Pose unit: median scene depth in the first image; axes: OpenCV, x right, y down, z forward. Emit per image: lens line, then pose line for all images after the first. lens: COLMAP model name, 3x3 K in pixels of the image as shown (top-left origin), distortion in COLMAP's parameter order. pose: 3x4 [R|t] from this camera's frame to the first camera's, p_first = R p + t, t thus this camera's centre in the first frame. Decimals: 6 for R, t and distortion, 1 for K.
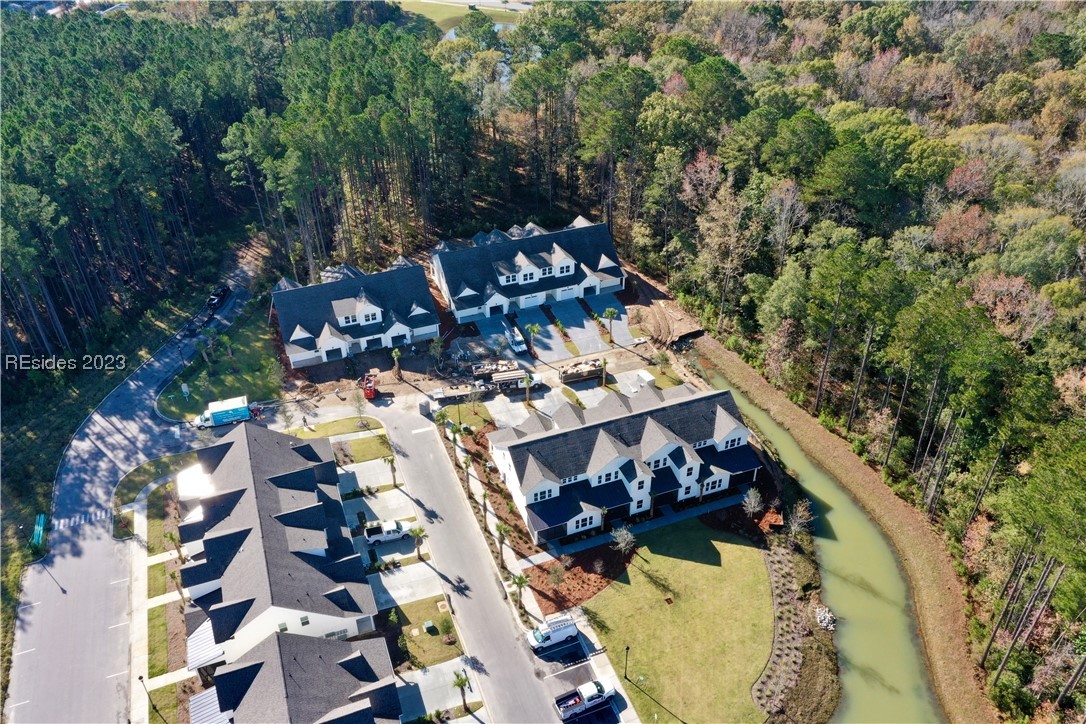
lens RADIAL K [[831.8, 0, 543.0], [0, 831.8, 362.0], [0, 0, 1]] dist [0.004732, 0.001844]
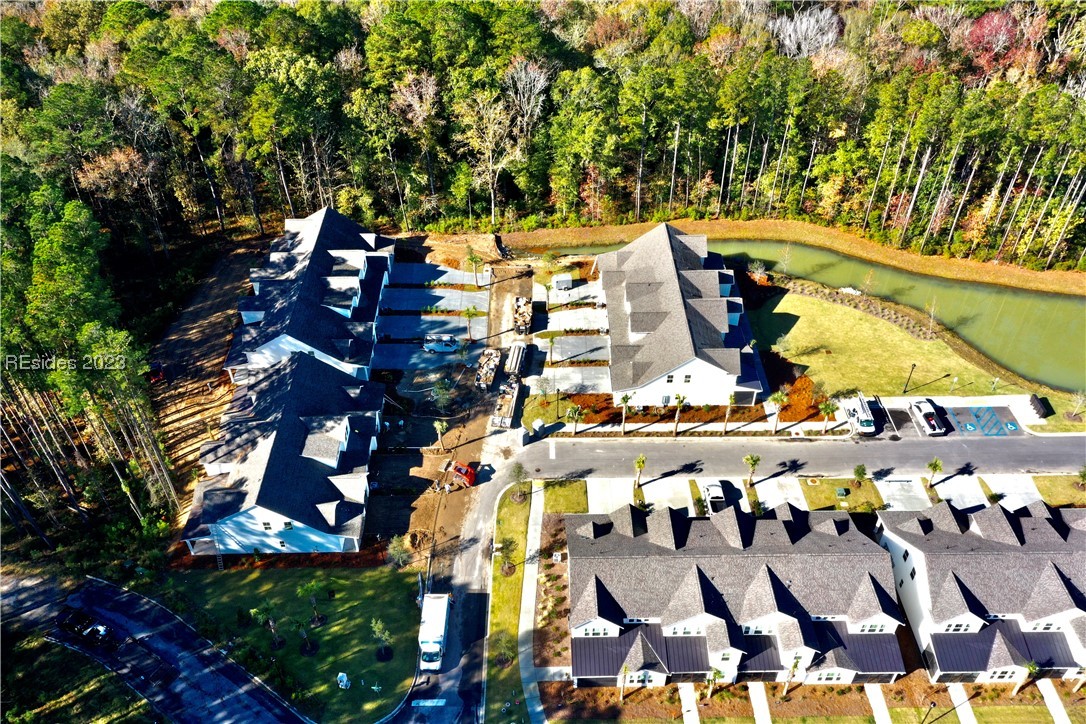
lens RADIAL K [[865.3, 0, 543.0], [0, 865.3, 362.0], [0, 0, 1]] dist [0.005937, 0.000137]
pose [[0.347798, -0.602203, 0.718601, -0.705859], [0.544079, 0.753832, 0.368396, -0.308227], [-0.763554, 0.262848, 0.589828, 0.437369]]
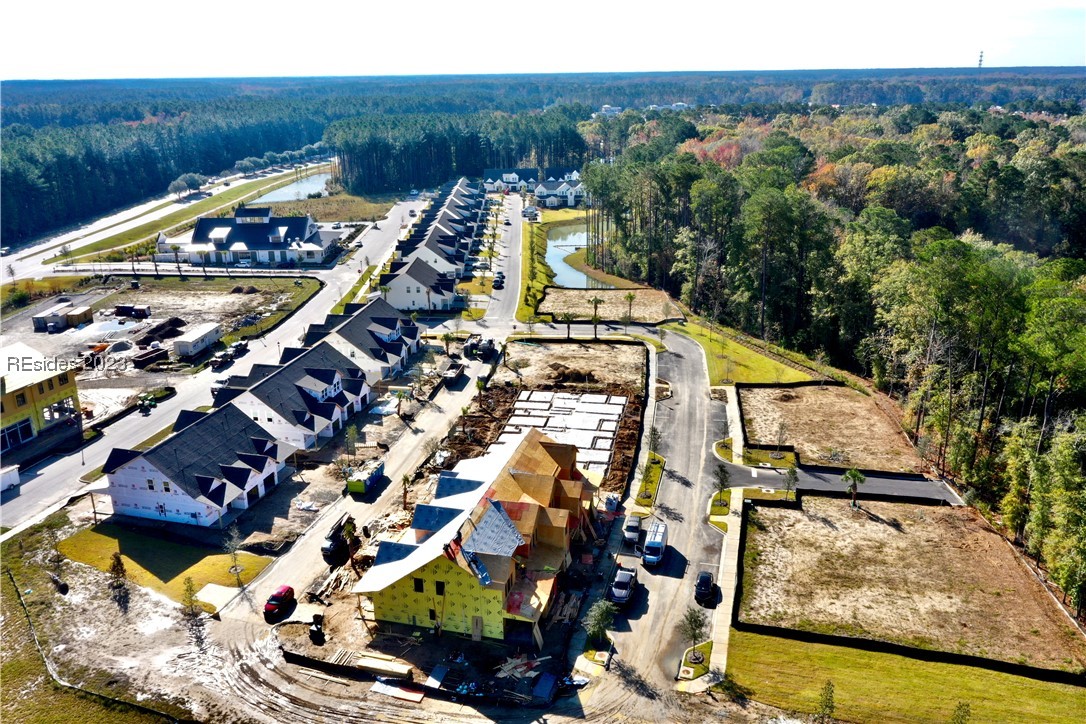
lens RADIAL K [[865.3, 0, 543.0], [0, 865.3, 362.0], [0, 0, 1]] dist [0.005937, 0.000137]
pose [[0.940664, 0.105430, -0.322546, 0.911152], [-0.195412, 0.945387, -0.260877, 1.300766], [0.277427, 0.308427, 0.909894, -1.480502]]
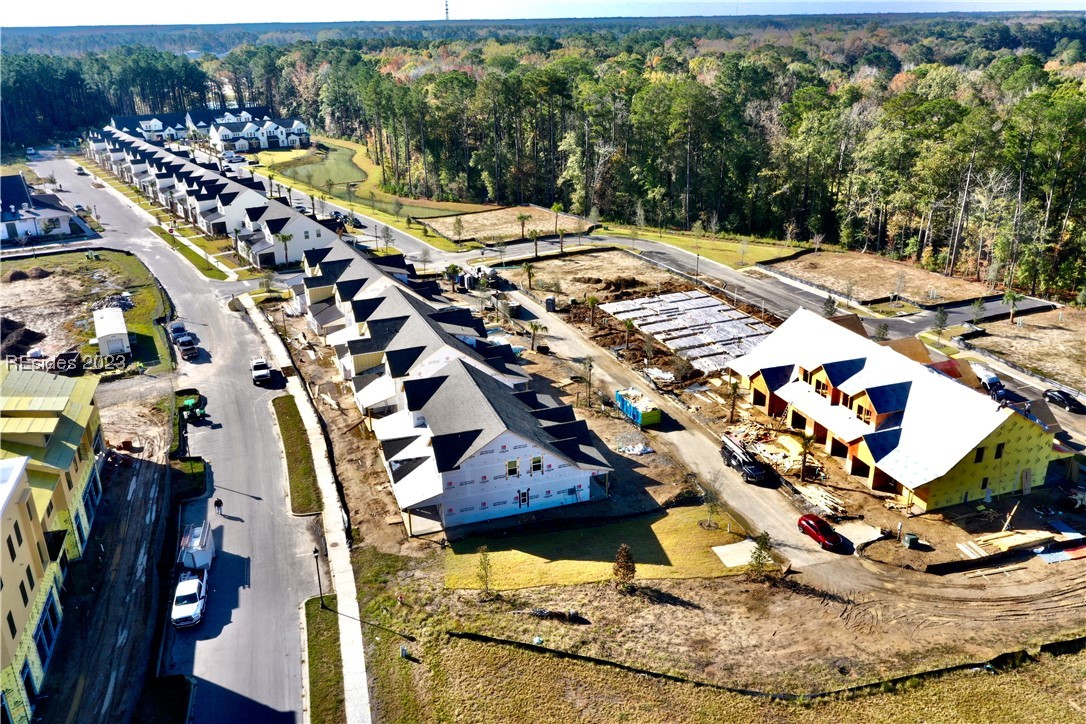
lens RADIAL K [[865.3, 0, 543.0], [0, 865.3, 362.0], [0, 0, 1]] dist [0.005937, 0.000137]
pose [[0.968860, -0.097758, 0.227496, 0.230283], [0.151008, 0.961407, -0.229986, 1.336985], [-0.196233, 0.257178, 0.946230, -1.389054]]
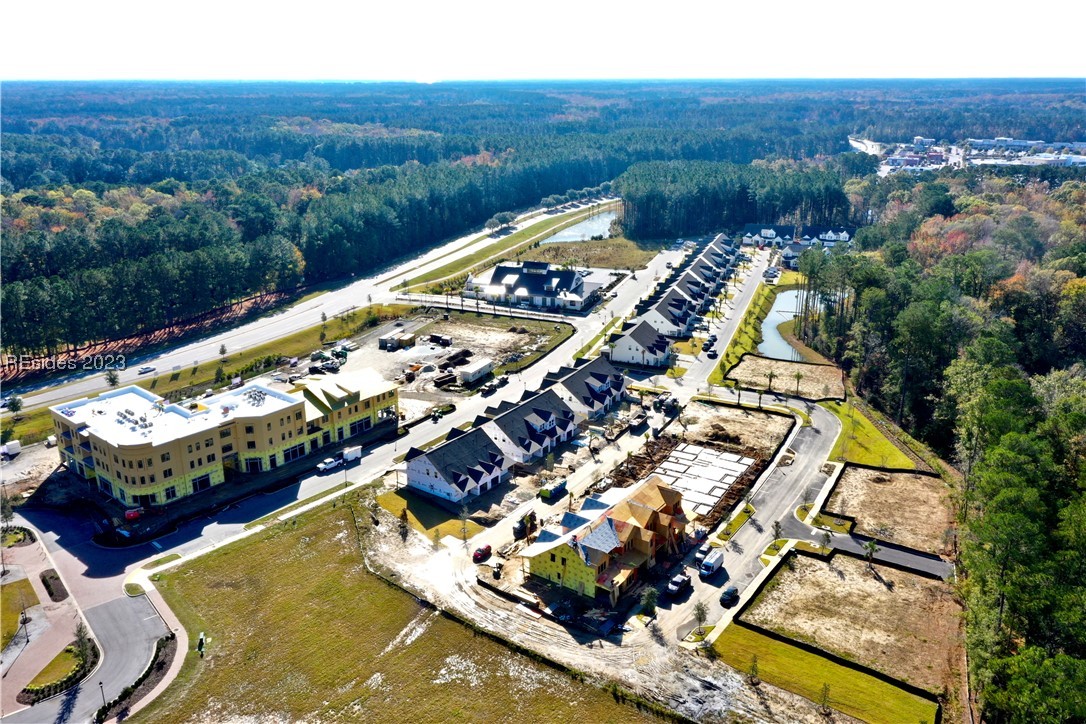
lens RADIAL K [[865.3, 0, 543.0], [0, 865.3, 362.0], [0, 0, 1]] dist [0.005937, 0.000137]
pose [[0.762052, 0.211901, -0.611862, 1.255289], [-0.383831, 0.908850, -0.163293, 1.265912], [0.521489, 0.359290, 0.773925, -1.836251]]
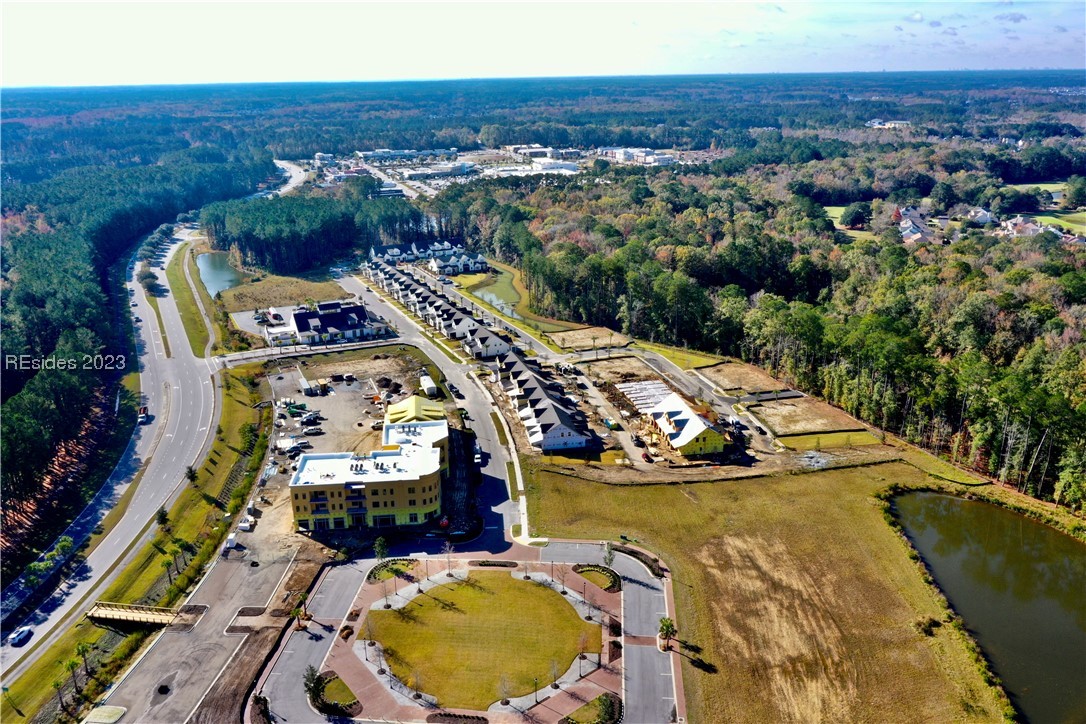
lens RADIAL K [[865.3, 0, 543.0], [0, 865.3, 362.0], [0, 0, 1]] dist [0.005937, 0.000137]
pose [[0.996086, -0.034002, 0.081585, 0.128091], [0.056820, 0.953377, -0.296384, 1.707444], [-0.067703, 0.299860, 0.951578, -2.810136]]
